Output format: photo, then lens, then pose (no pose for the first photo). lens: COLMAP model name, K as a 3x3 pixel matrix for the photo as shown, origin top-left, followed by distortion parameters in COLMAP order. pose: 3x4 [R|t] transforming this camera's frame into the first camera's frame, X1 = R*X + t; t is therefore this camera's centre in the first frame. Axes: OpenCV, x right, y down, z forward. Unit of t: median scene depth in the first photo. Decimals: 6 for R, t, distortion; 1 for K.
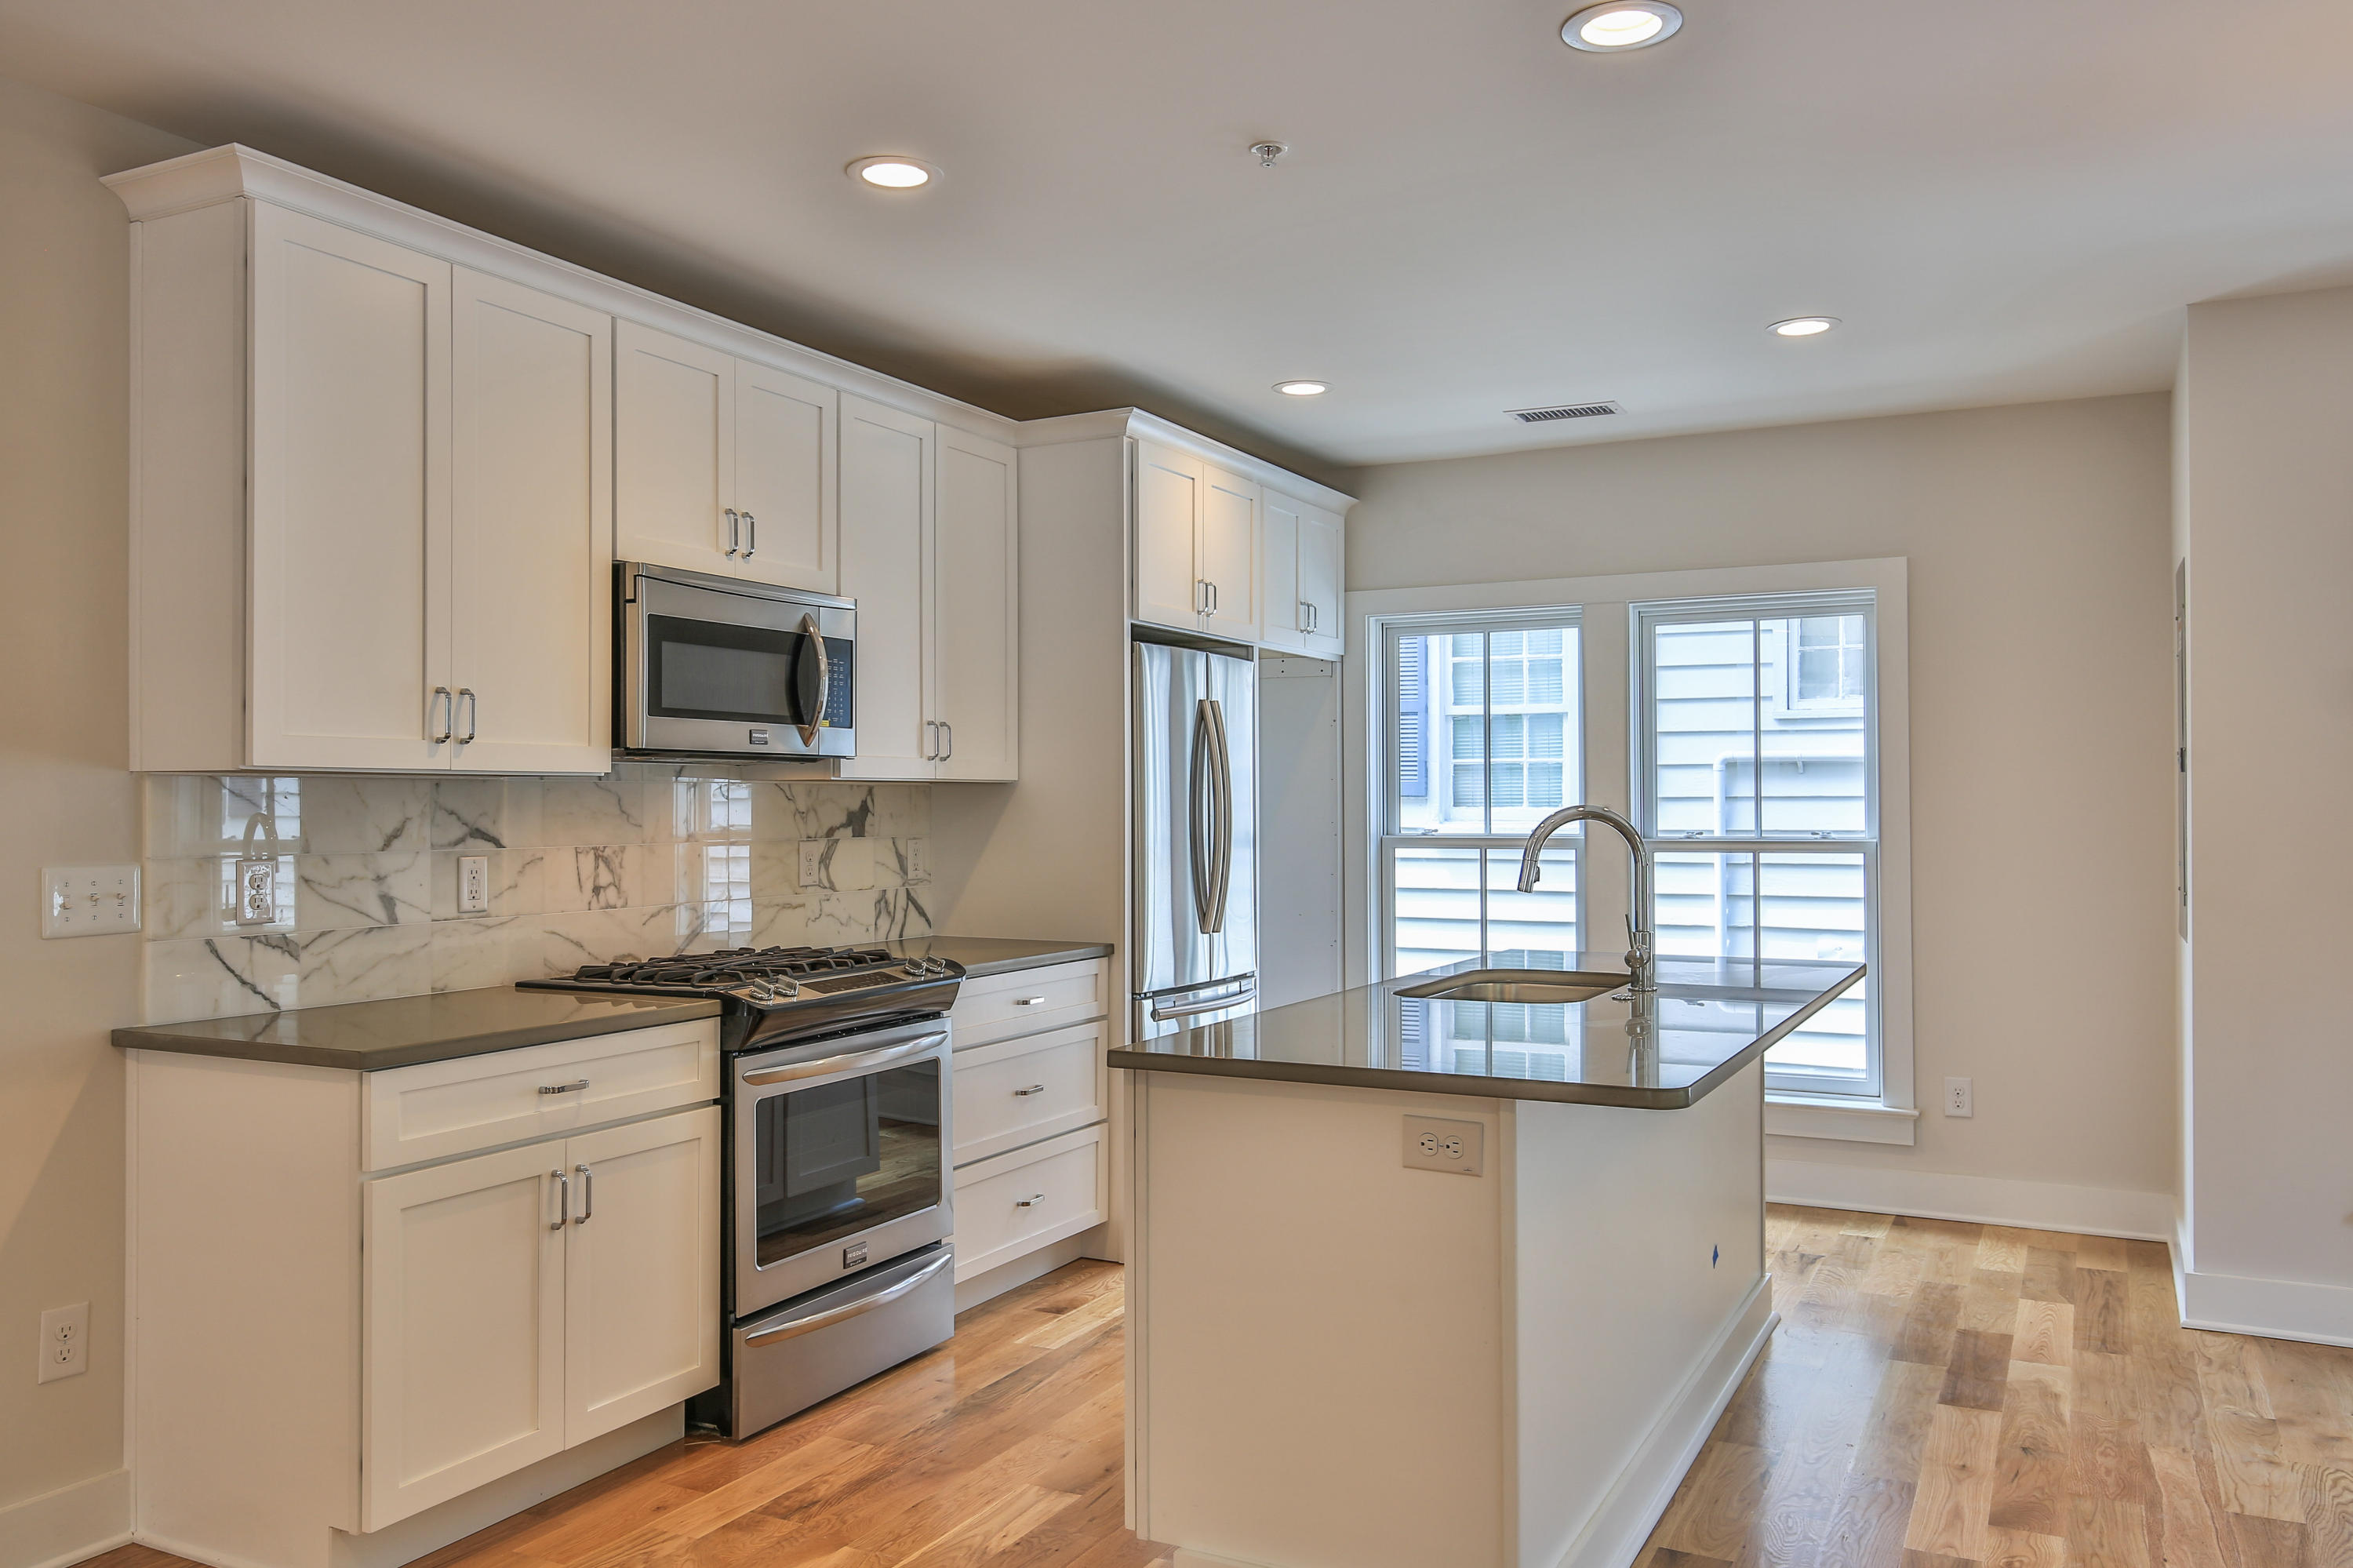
lens RADIAL K [[1834.1, 0, 1176.5], [0, 1834.1, 784.0], [0, 0, 1]] dist [0.003049, 0.001986]
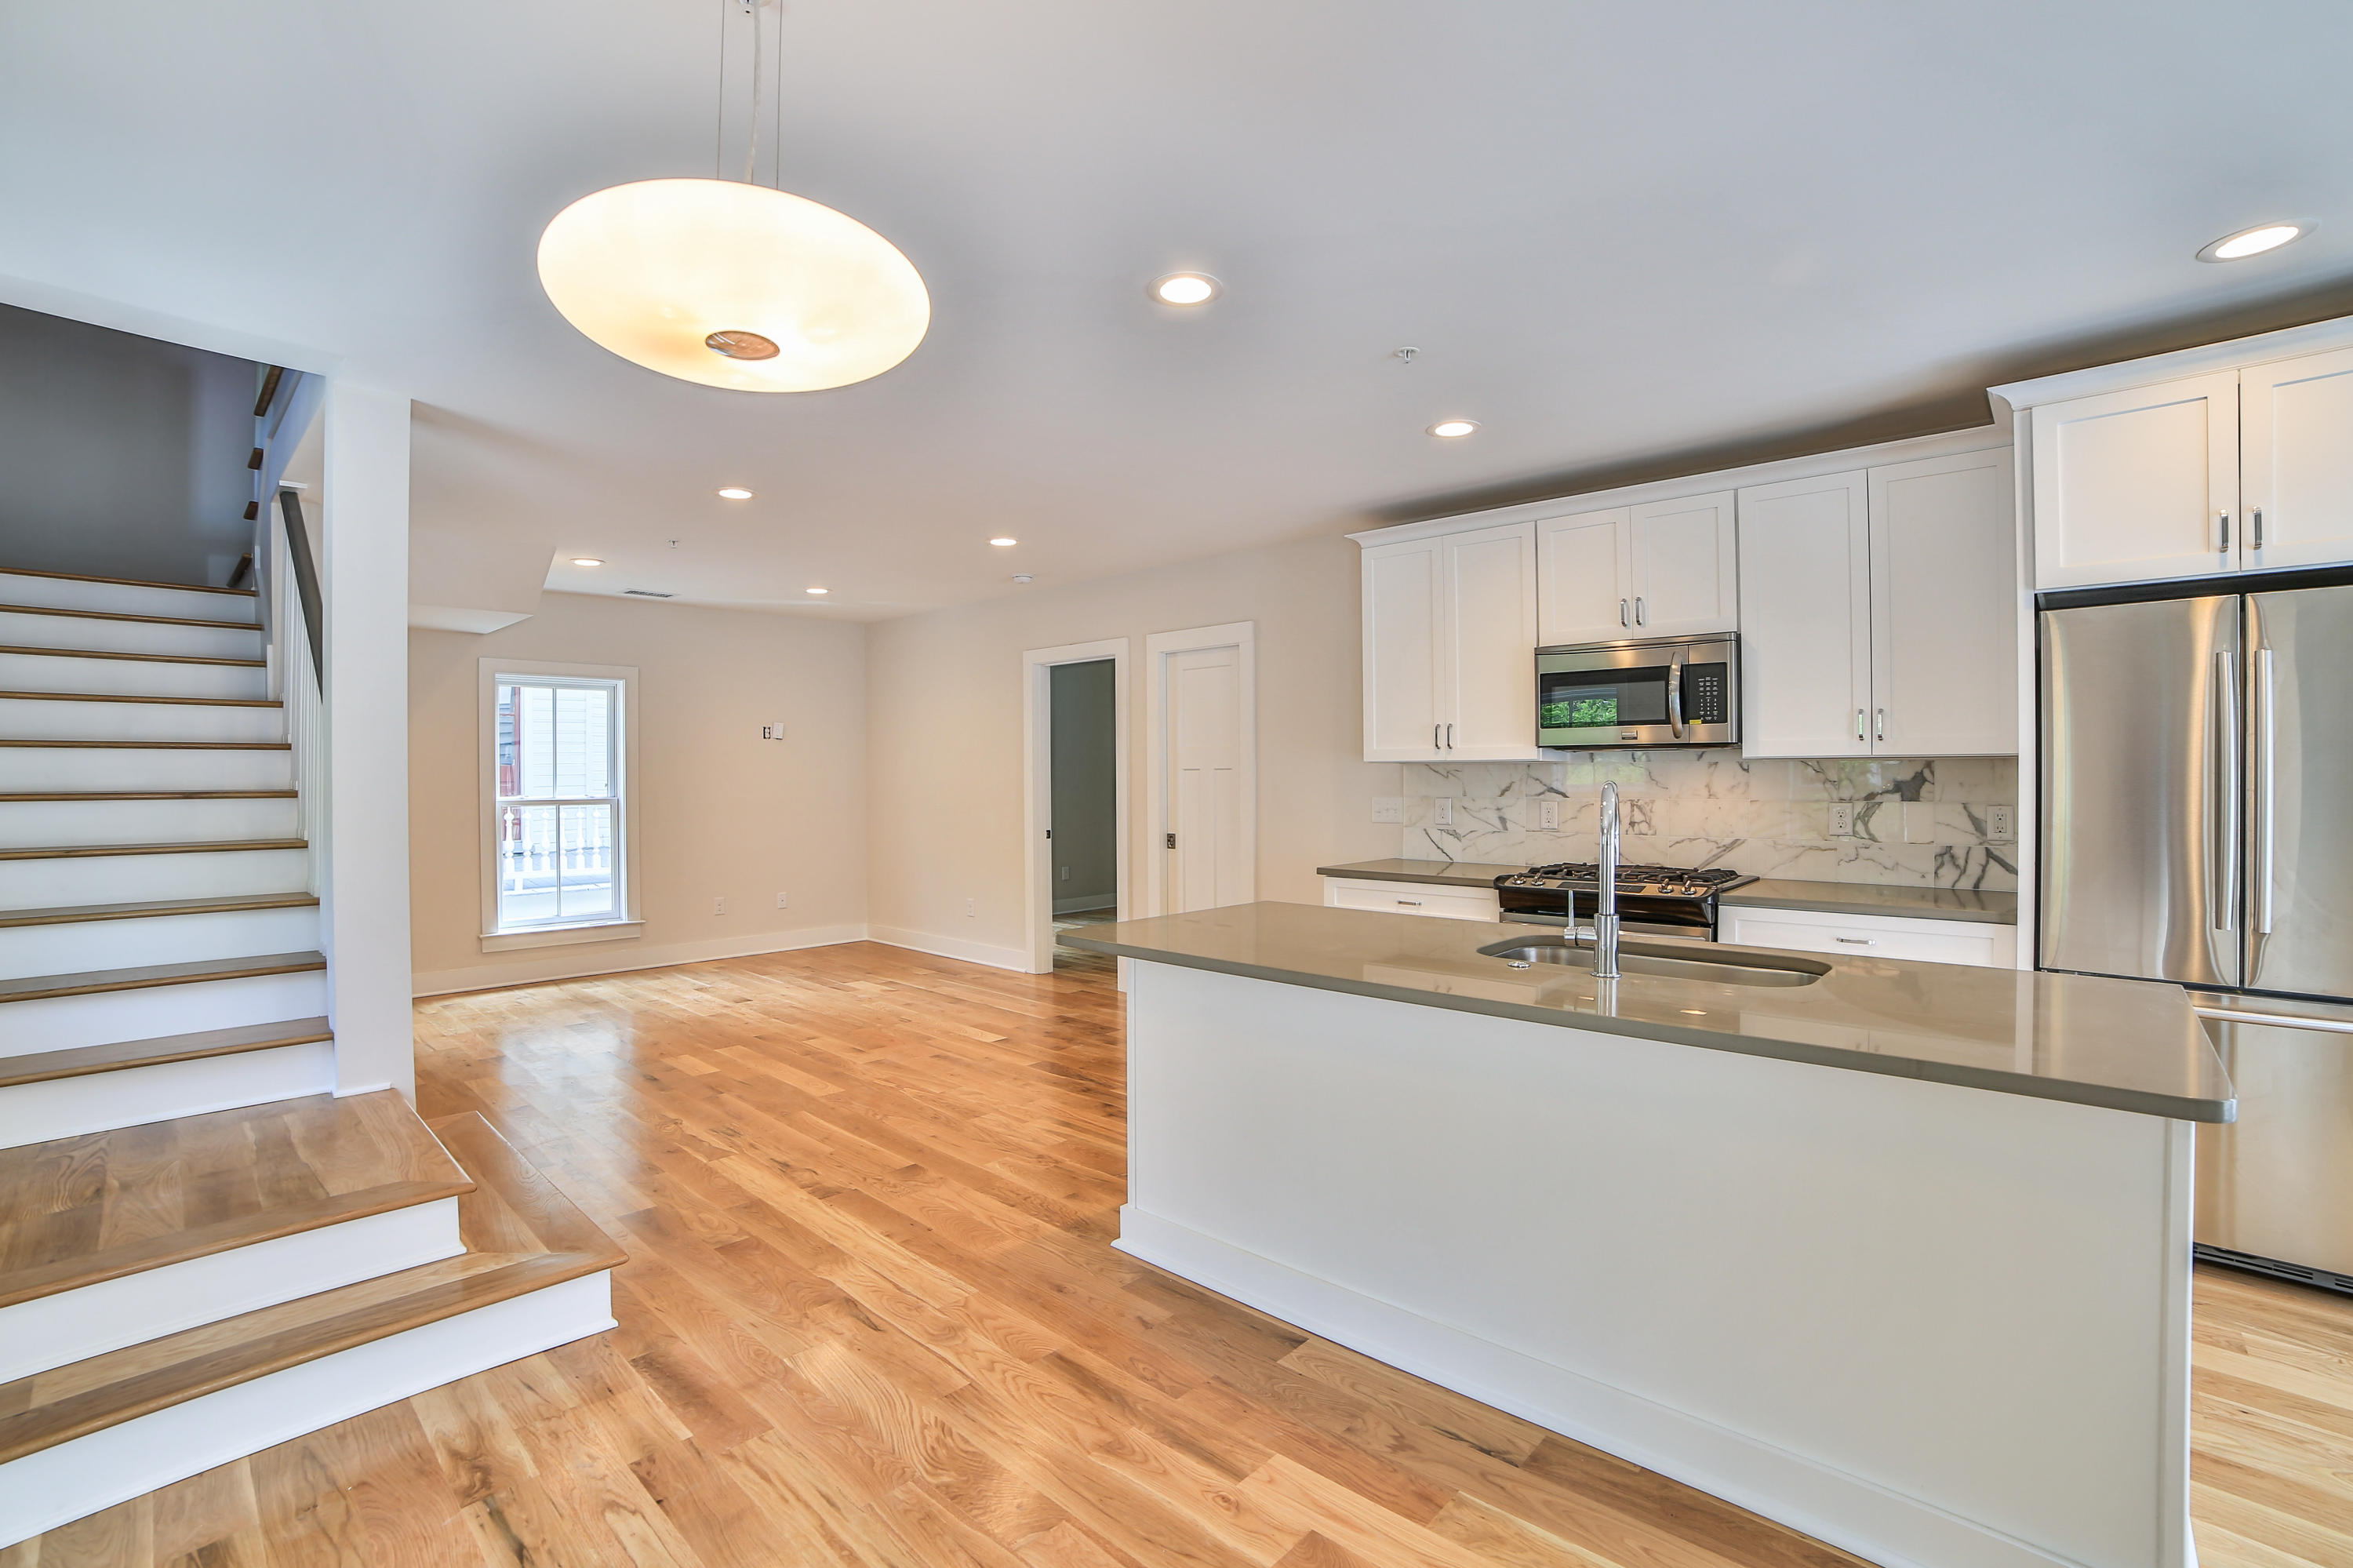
lens RADIAL K [[991.9, 0, 1176.5], [0, 991.9, 784.0], [0, 0, 1]] dist [-0.000427, -0.000023]
pose [[-0.234841, 0.007656, -0.972004, 0.629766], [0.010914, 0.999927, 0.005239, 0.008377], [0.971973, -0.009378, -0.234907, 0.696569]]
